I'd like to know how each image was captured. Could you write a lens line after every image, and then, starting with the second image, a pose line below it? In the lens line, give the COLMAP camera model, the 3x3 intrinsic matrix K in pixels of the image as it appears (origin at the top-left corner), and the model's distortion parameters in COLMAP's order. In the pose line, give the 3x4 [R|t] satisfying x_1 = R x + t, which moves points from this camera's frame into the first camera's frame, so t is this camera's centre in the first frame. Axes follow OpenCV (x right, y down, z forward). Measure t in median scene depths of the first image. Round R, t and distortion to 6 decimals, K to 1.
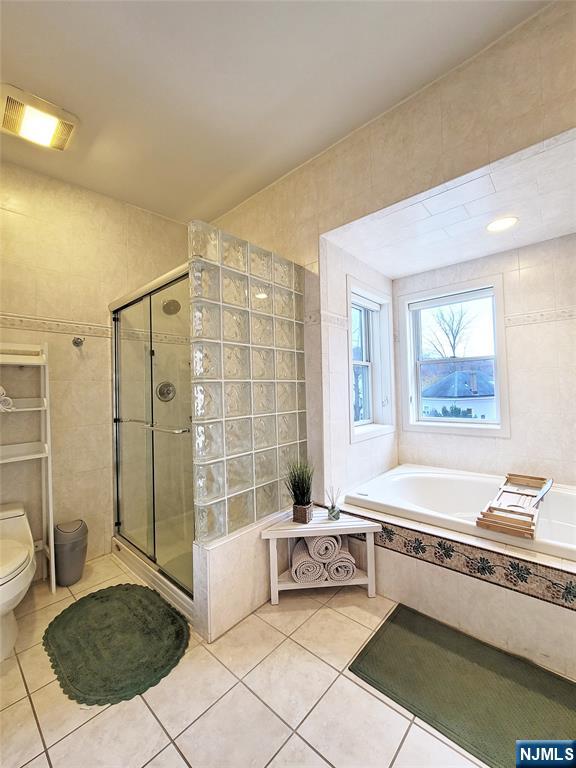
lens RADIAL K [[316.0, 0, 288.0], [0, 316.0, 384.0], [0, 0, 1]] dist [-0.000779, 0.000008]
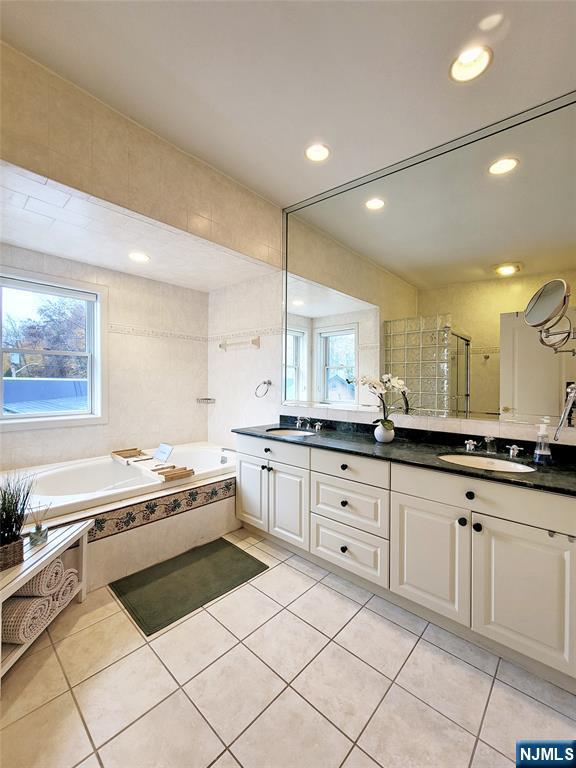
lens RADIAL K [[316.0, 0, 288.0], [0, 316.0, 384.0], [0, 0, 1]] dist [-0.000779, 0.000008]
pose [[0.008225, 0.017184, 0.999819, -0.758868], [-0.030391, 0.999395, -0.016926, 0.027950], [-0.999504, -0.030246, 0.008742, 0.442438]]
